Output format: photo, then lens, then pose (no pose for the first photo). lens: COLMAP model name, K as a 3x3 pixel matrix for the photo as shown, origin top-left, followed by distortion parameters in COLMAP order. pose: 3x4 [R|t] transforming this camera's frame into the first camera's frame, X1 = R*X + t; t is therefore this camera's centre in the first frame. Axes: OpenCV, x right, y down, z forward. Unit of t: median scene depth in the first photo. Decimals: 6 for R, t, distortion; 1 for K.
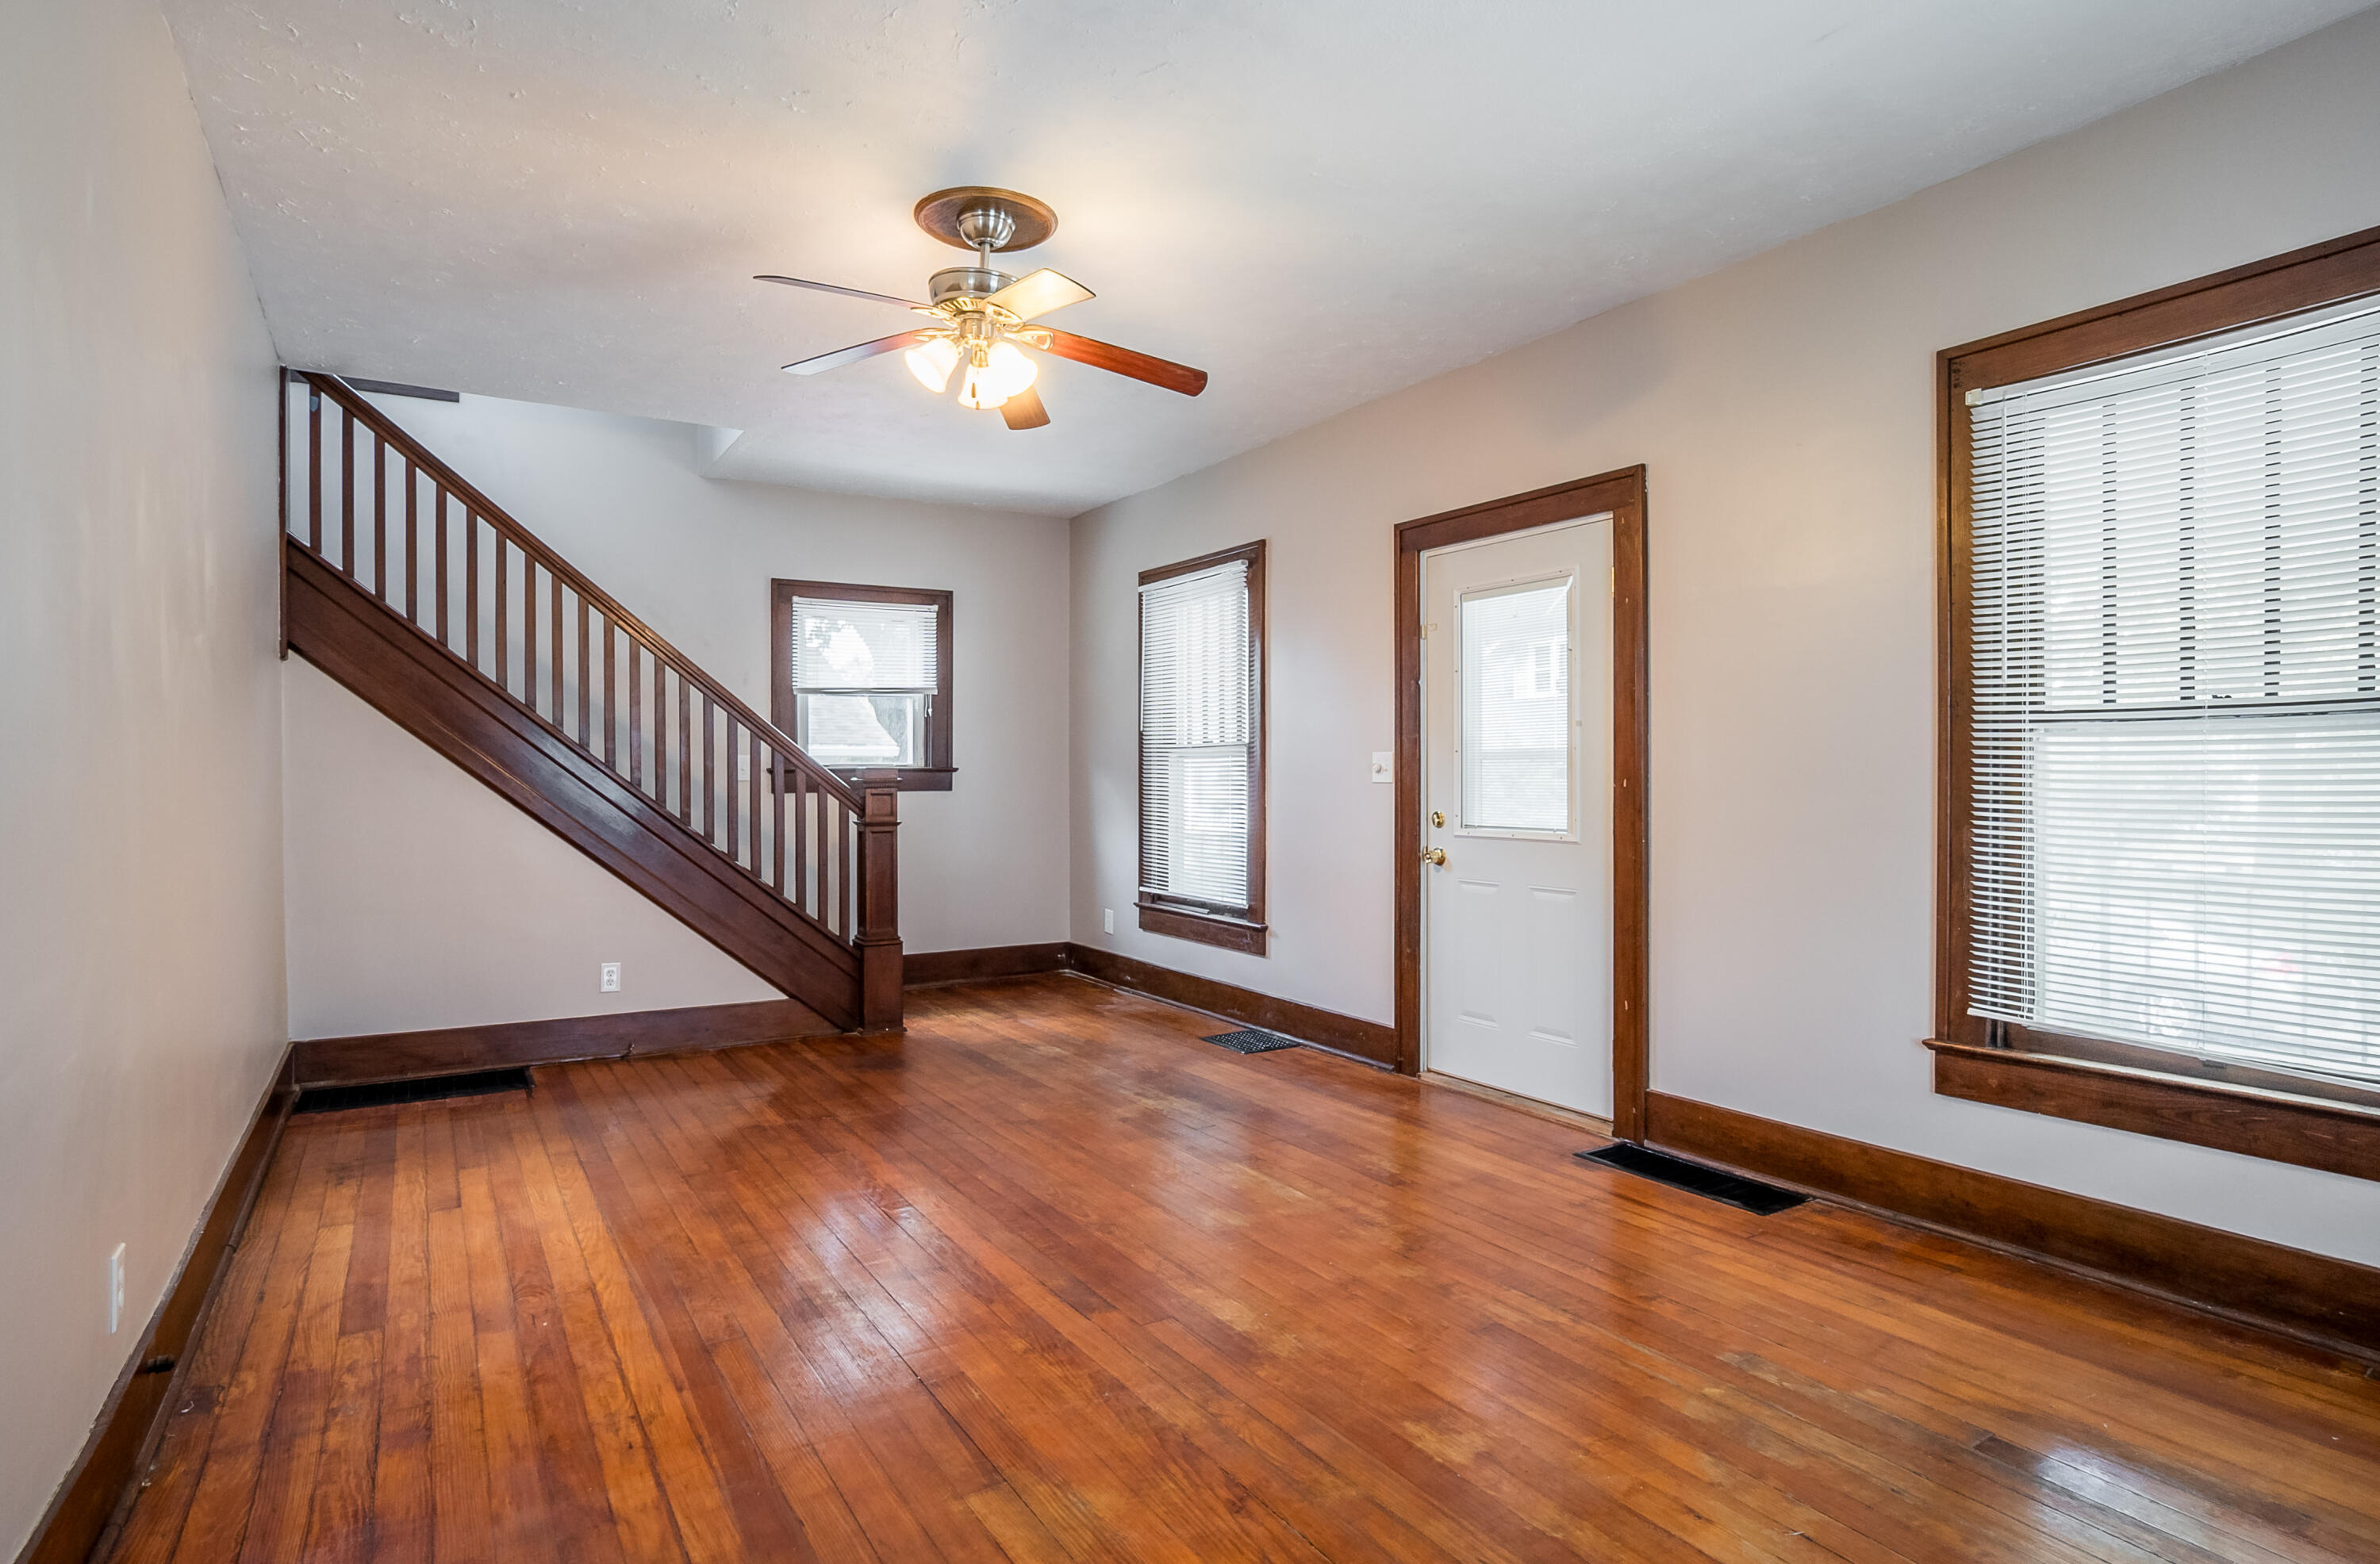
lens RADIAL K [[1235.6, 0, 1180.7], [0, 1235.6, 781.2], [0, 0, 1]] dist [-0.051330, 0.026369]
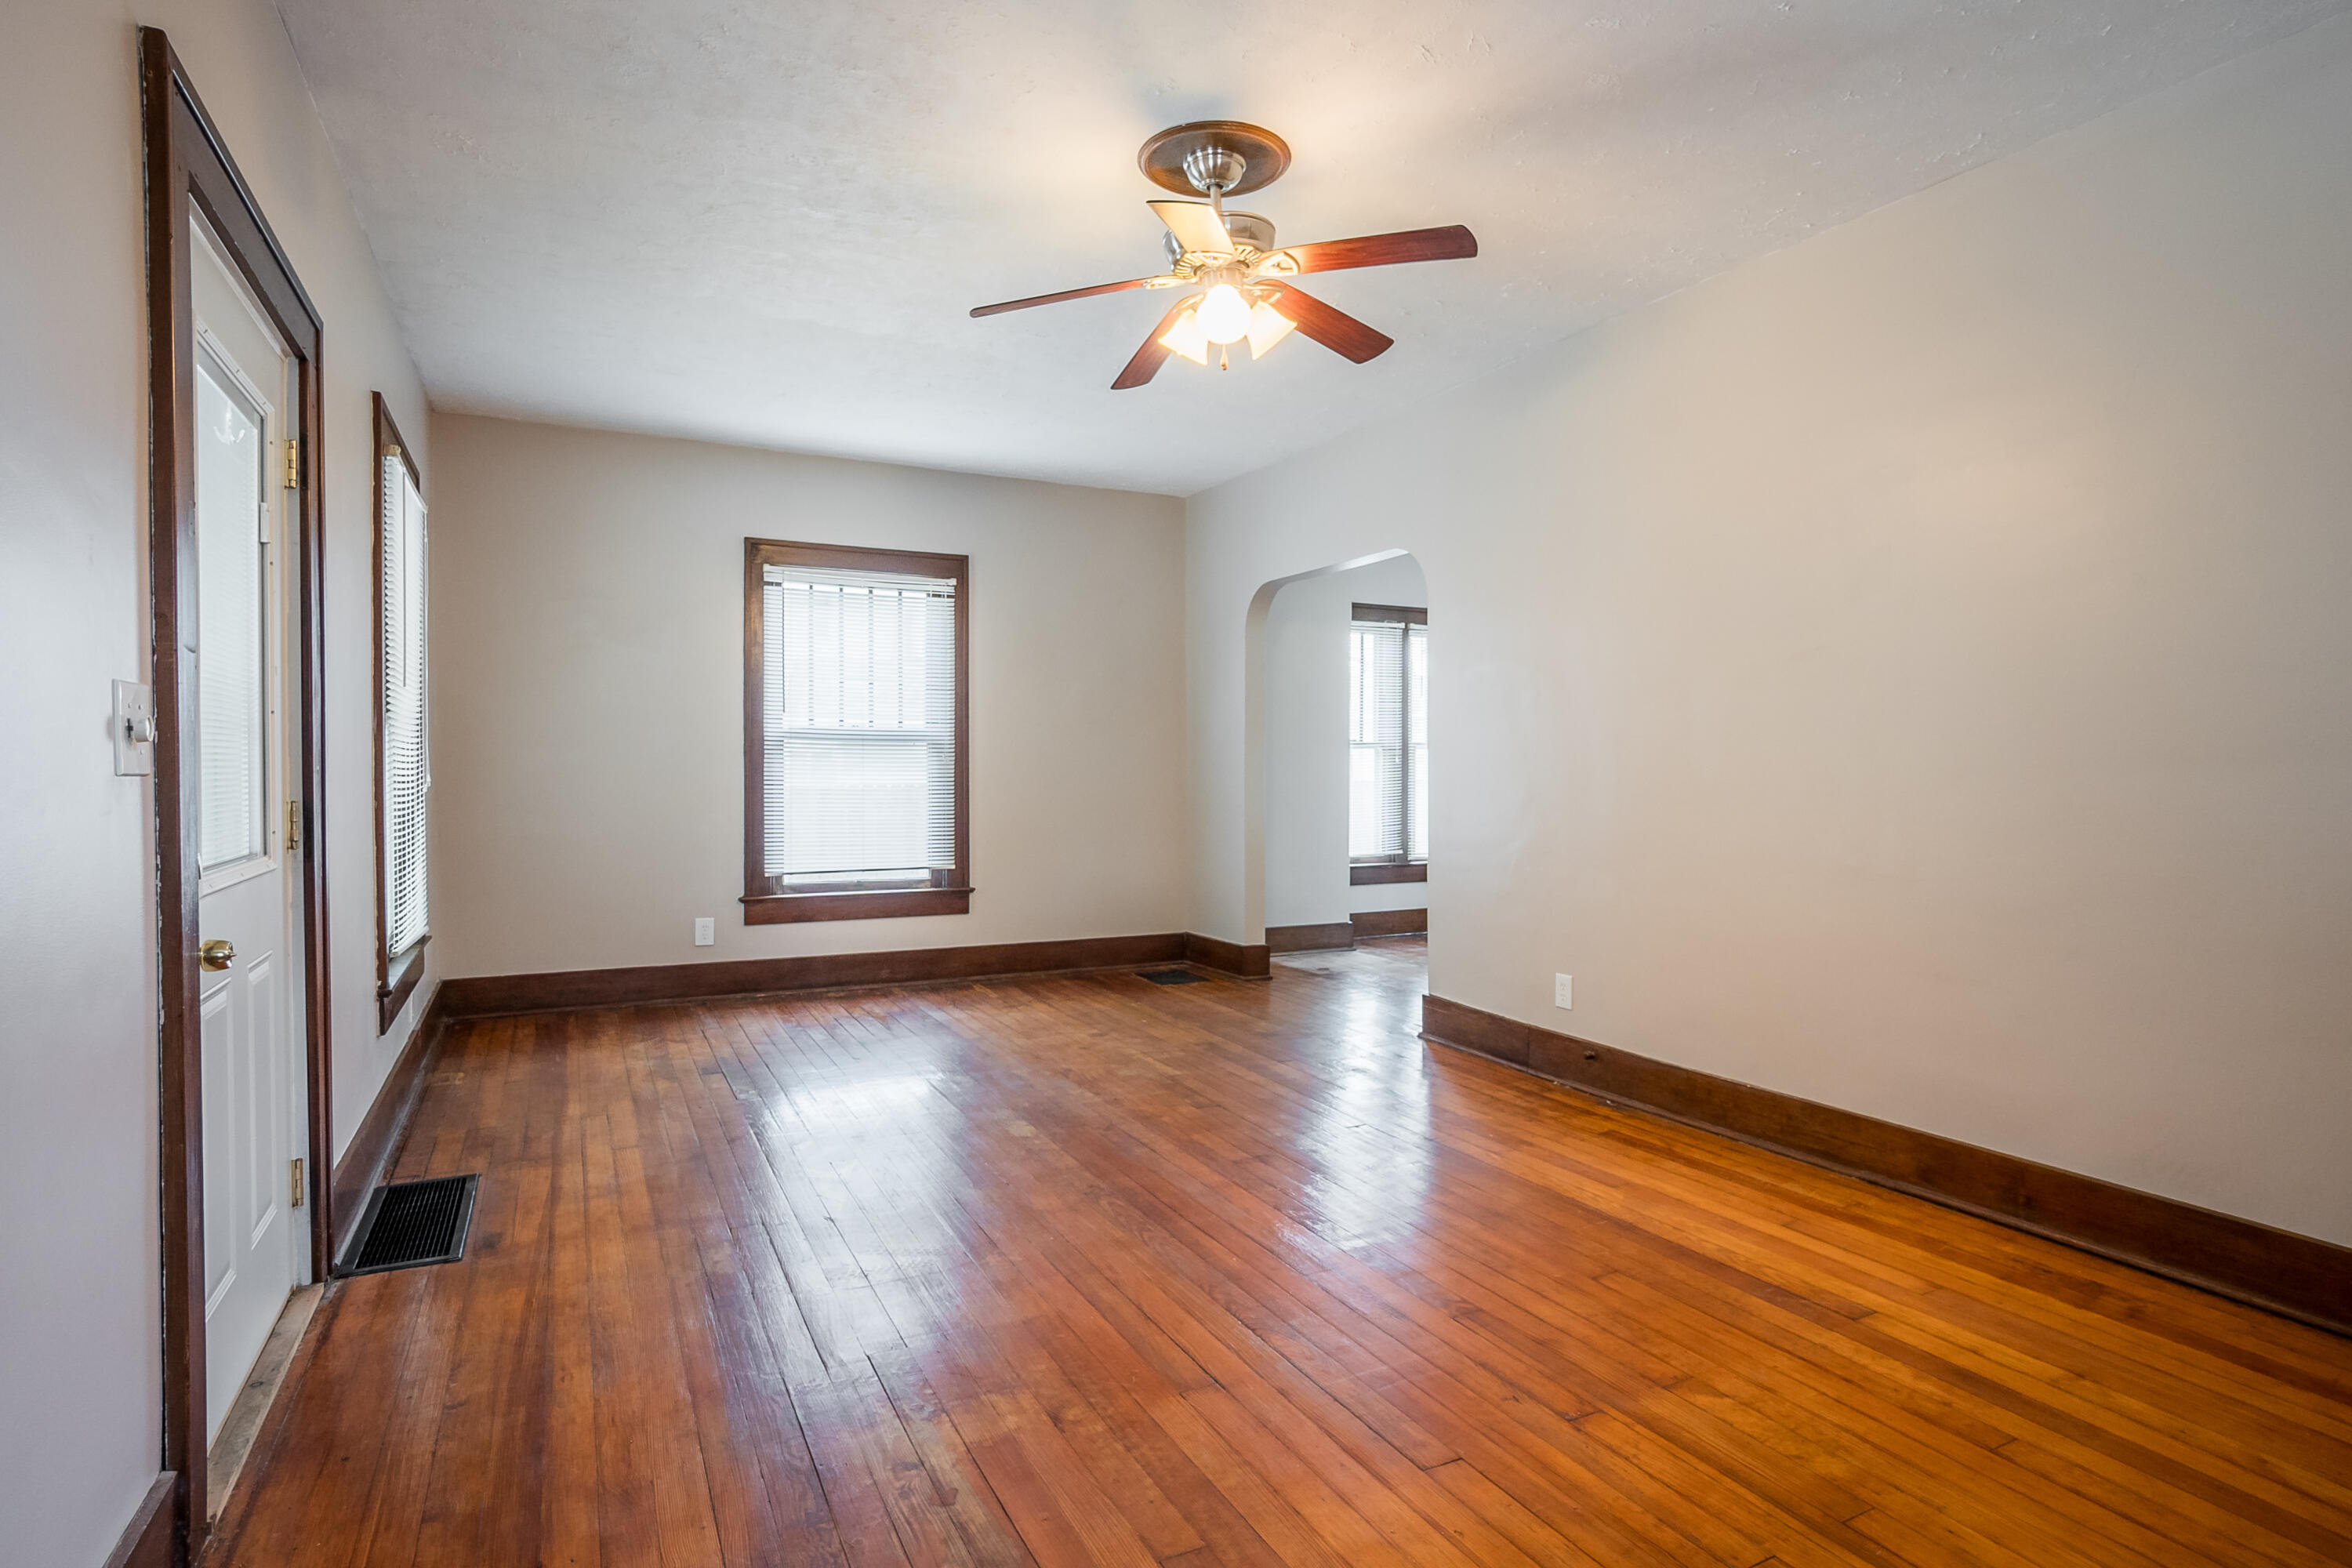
lens RADIAL K [[1202.1, 0, 1176.3], [0, 1202.1, 798.3], [0, 0, 1]] dist [-0.086527, 0.055731]
pose [[-0.997017, -0.003882, 0.077088, -0.218943], [-0.001449, 0.999500, 0.031584, -0.003275], [-0.077172, 0.031378, -0.996524, 2.102837]]
